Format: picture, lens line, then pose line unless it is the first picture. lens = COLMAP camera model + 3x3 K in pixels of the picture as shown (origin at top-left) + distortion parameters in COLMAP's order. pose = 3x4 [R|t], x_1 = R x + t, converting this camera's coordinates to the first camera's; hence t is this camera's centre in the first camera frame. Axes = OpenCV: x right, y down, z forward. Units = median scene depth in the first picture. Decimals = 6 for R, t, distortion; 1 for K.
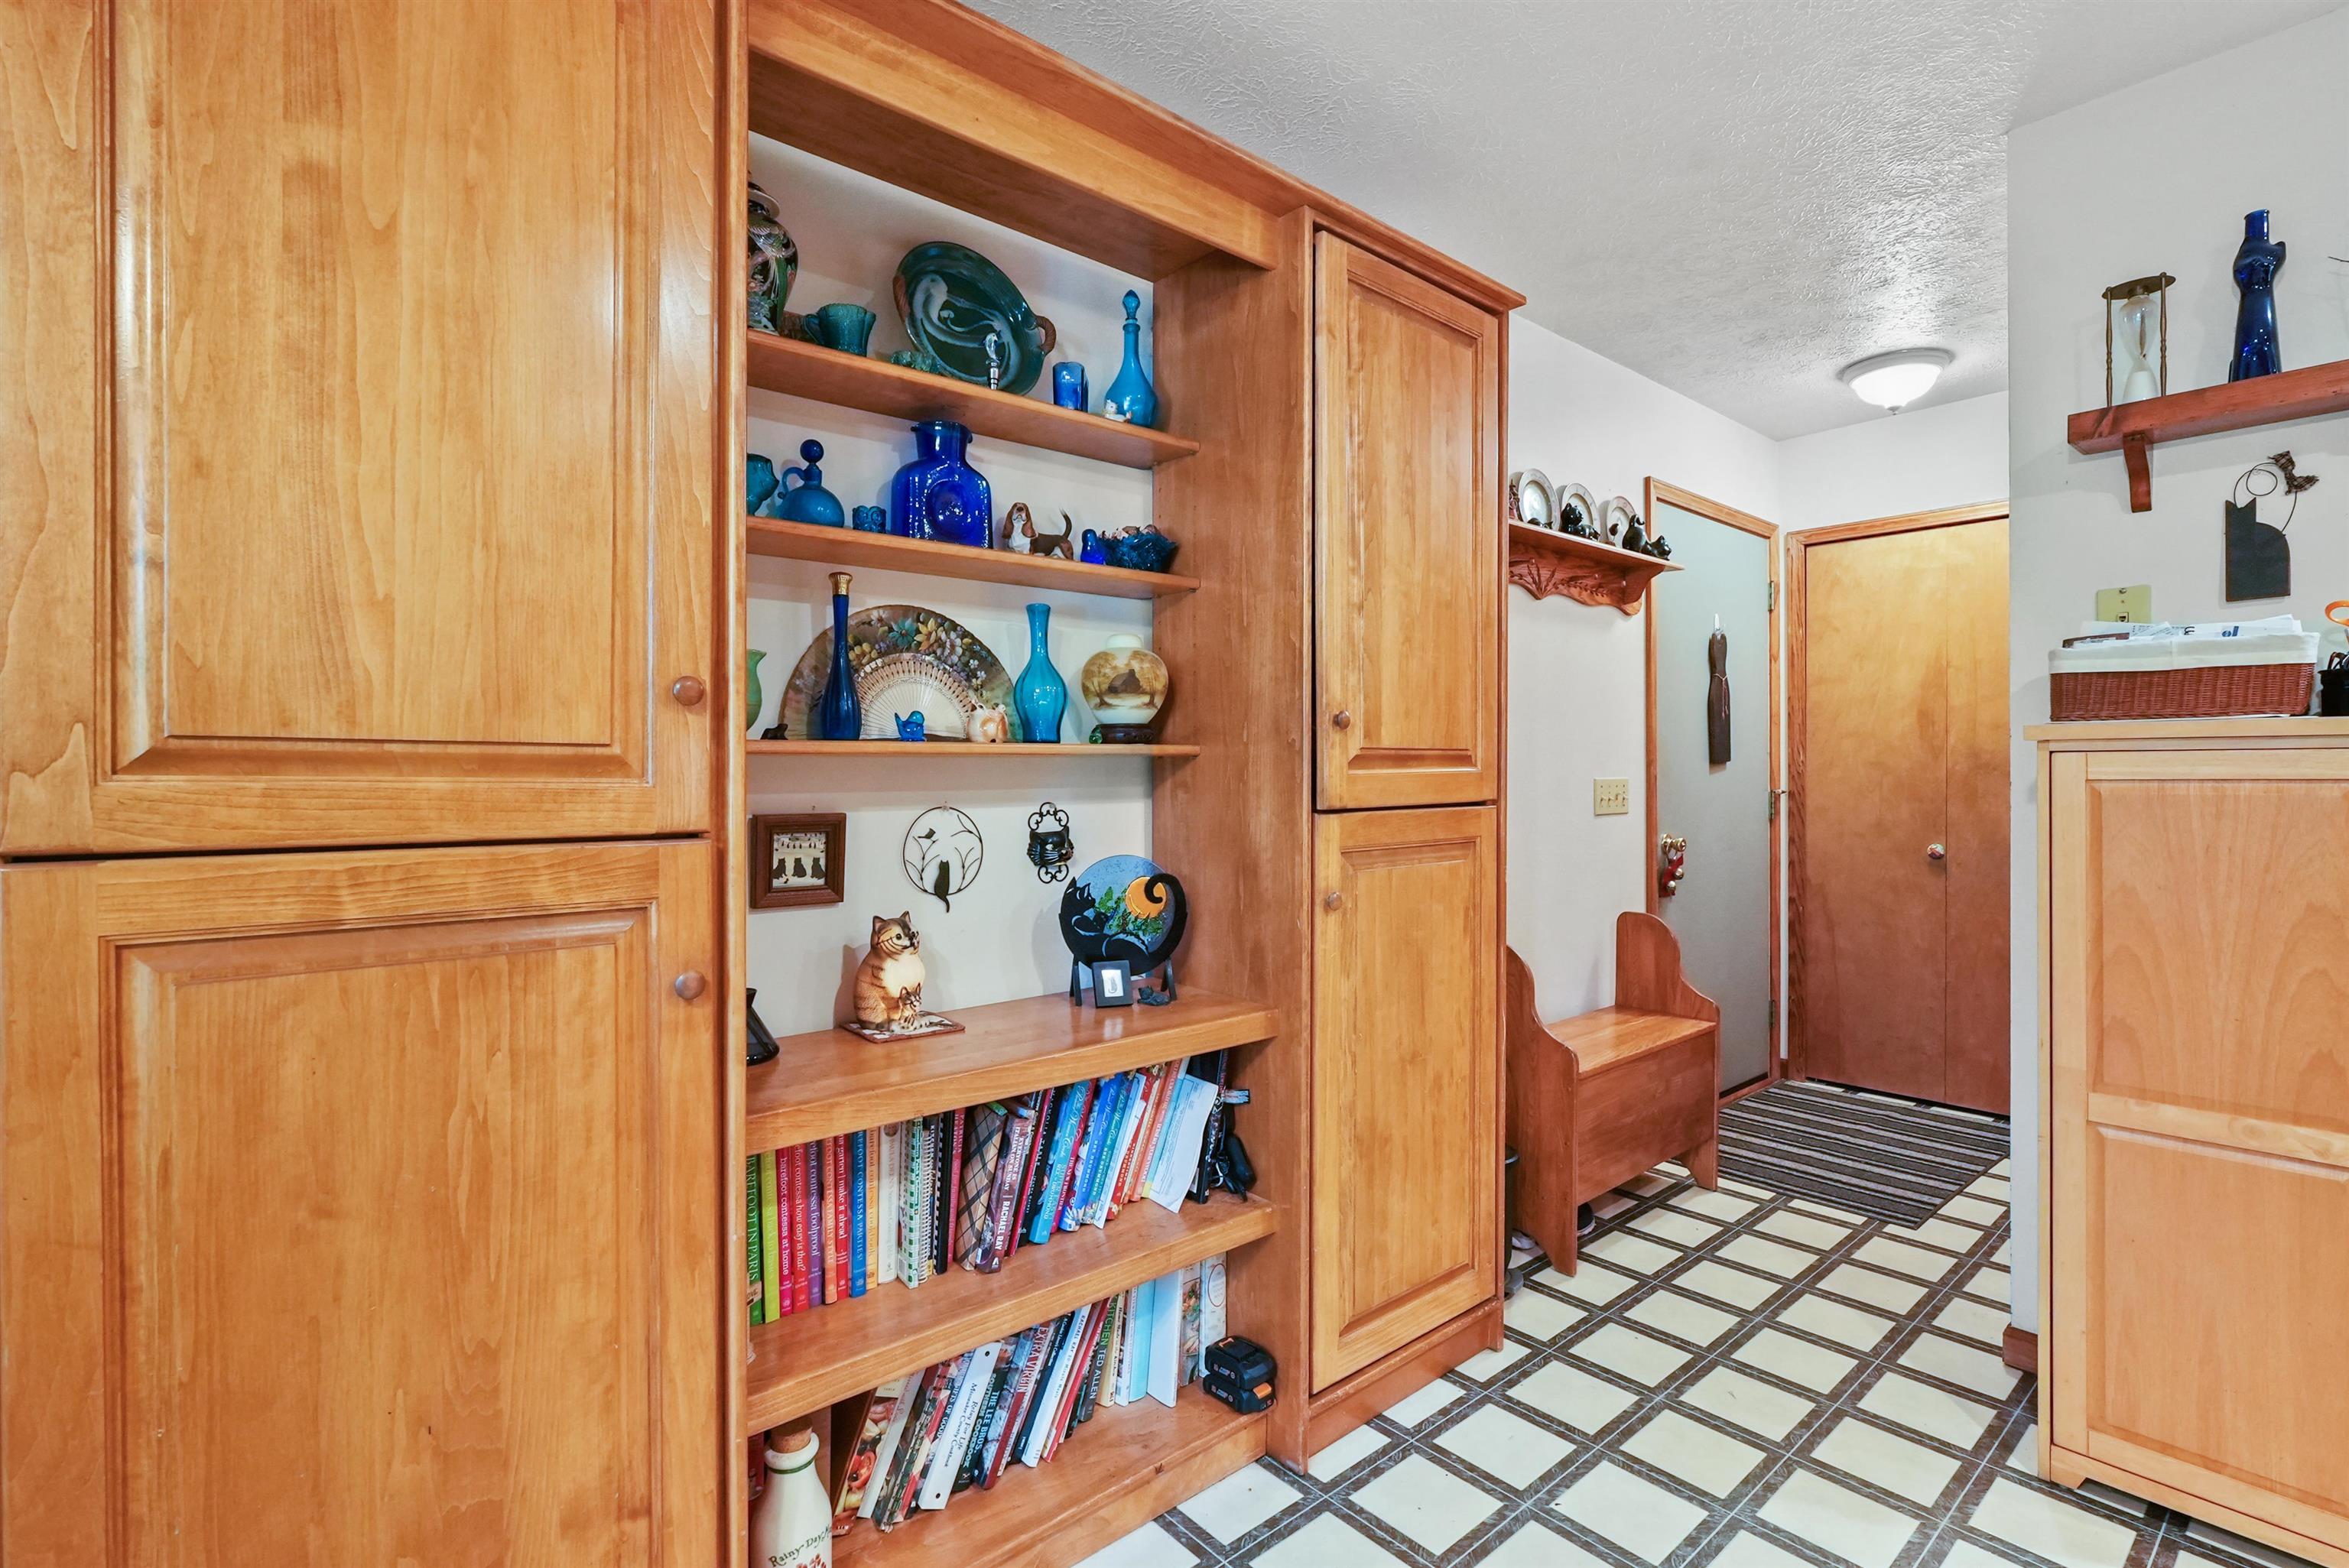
lens RADIAL K [[1088.3, 0, 1182.9], [0, 1088.3, 781.0], [0, 0, 1]] dist [-0.008680, 0.002257]
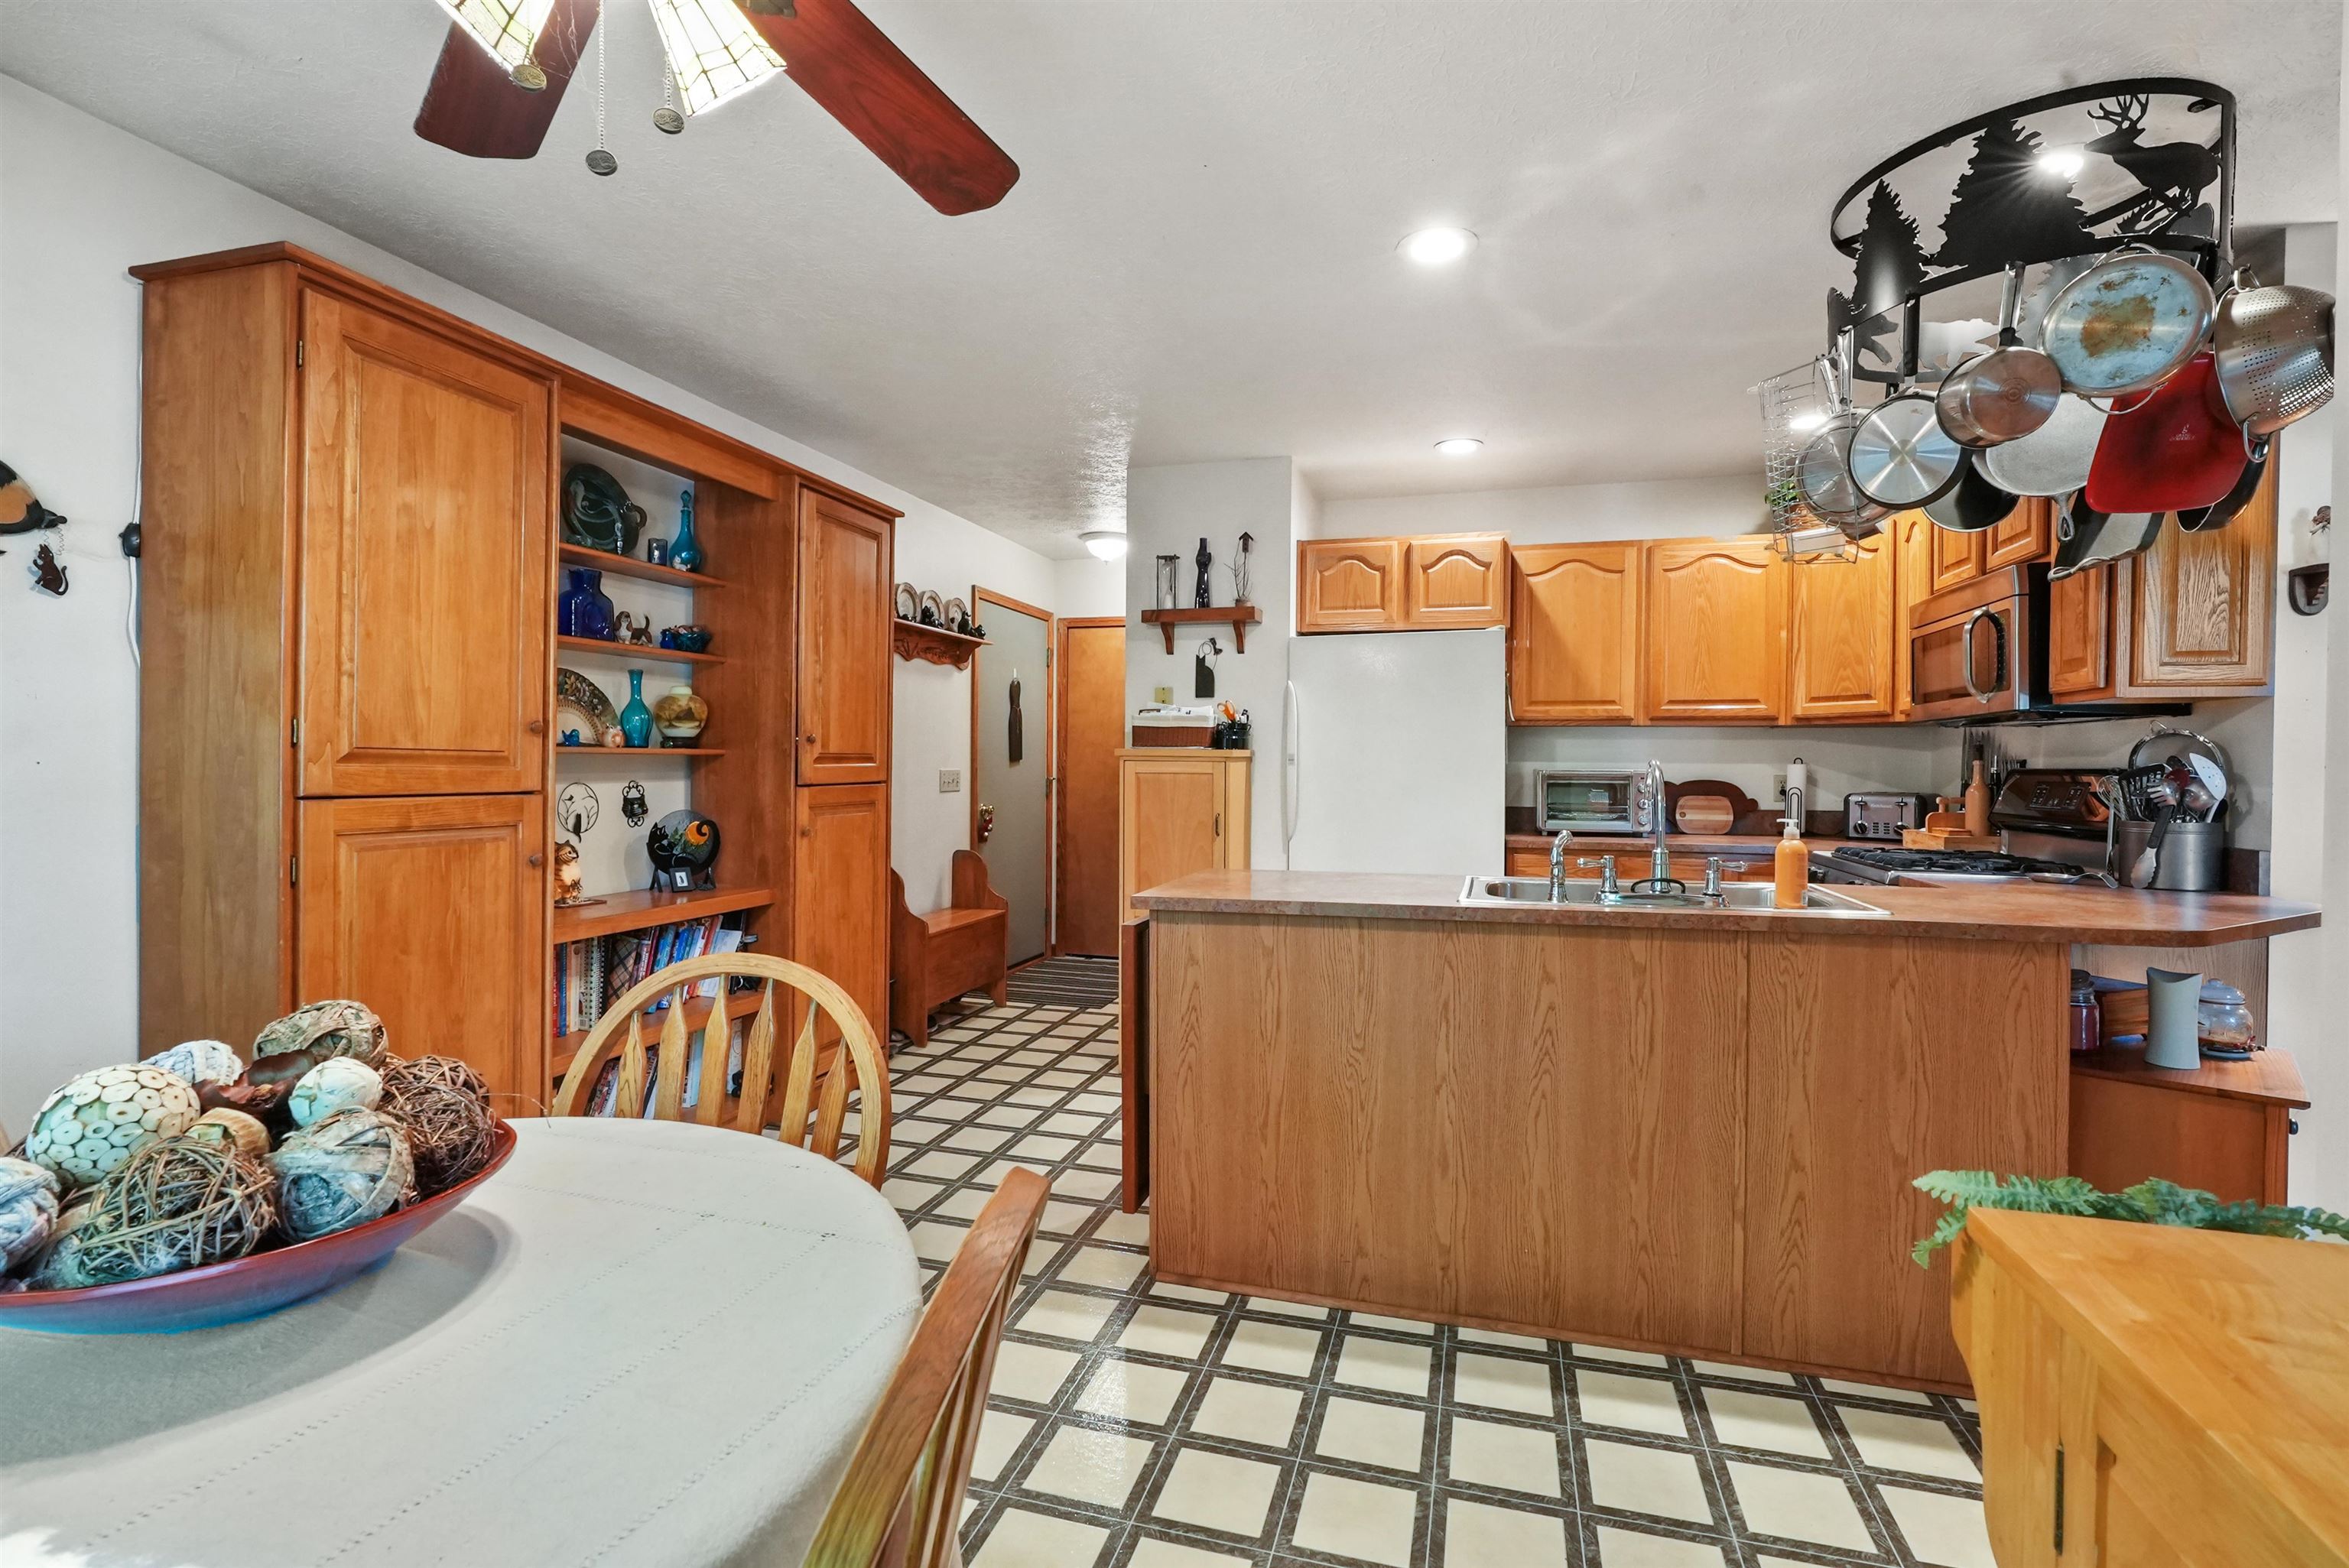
lens RADIAL K [[1088.3, 0, 1180.8], [0, 1088.3, 782.9], [0, 0, 1]] dist [-0.008680, 0.002257]
pose [[0.842378, 0.003188, 0.538878, -0.313224], [-0.009788, 0.999908, 0.009385, -0.001622], [-0.538799, -0.013180, 0.842331, -0.906151]]
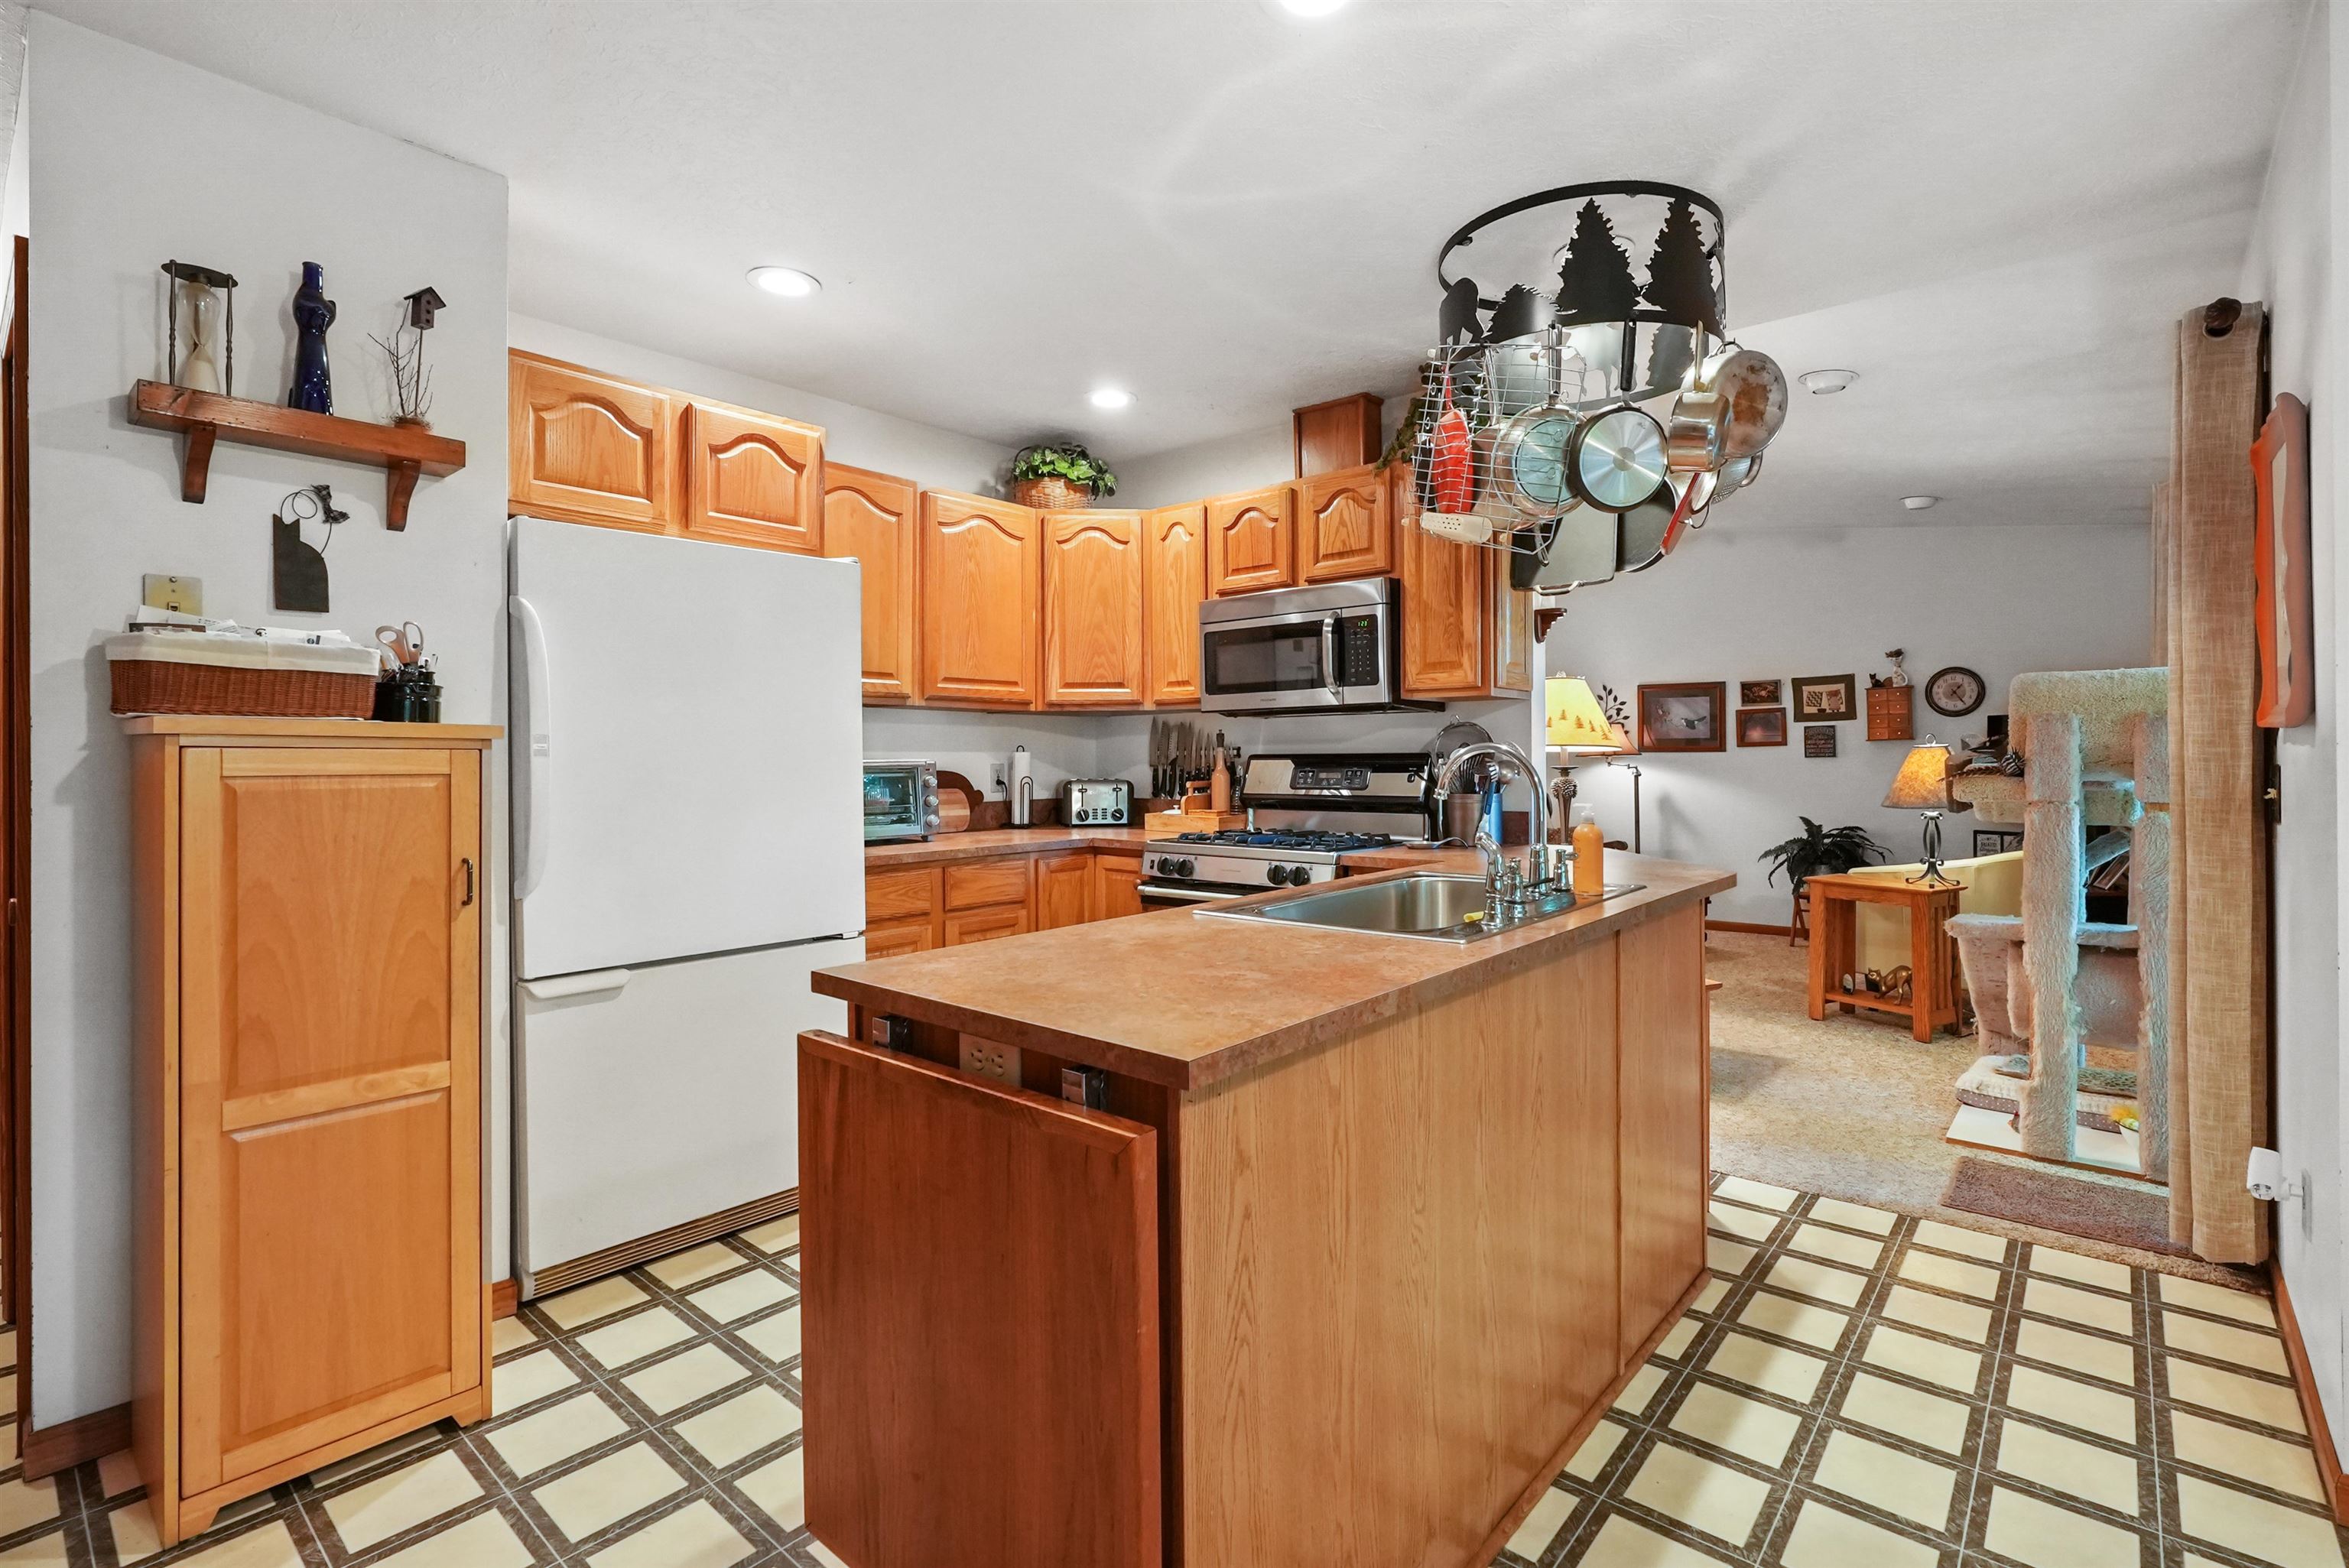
lens RADIAL K [[1088.3, 0, 1186.3], [0, 1088.3, 759.1], [0, 0, 1]] dist [-0.008680, 0.002257]
pose [[-0.153595, 0.007307, 0.988107, -0.209323], [0.009844, 0.999934, -0.005864, -0.002341], [-0.988085, 0.008827, -0.153657, 0.256414]]
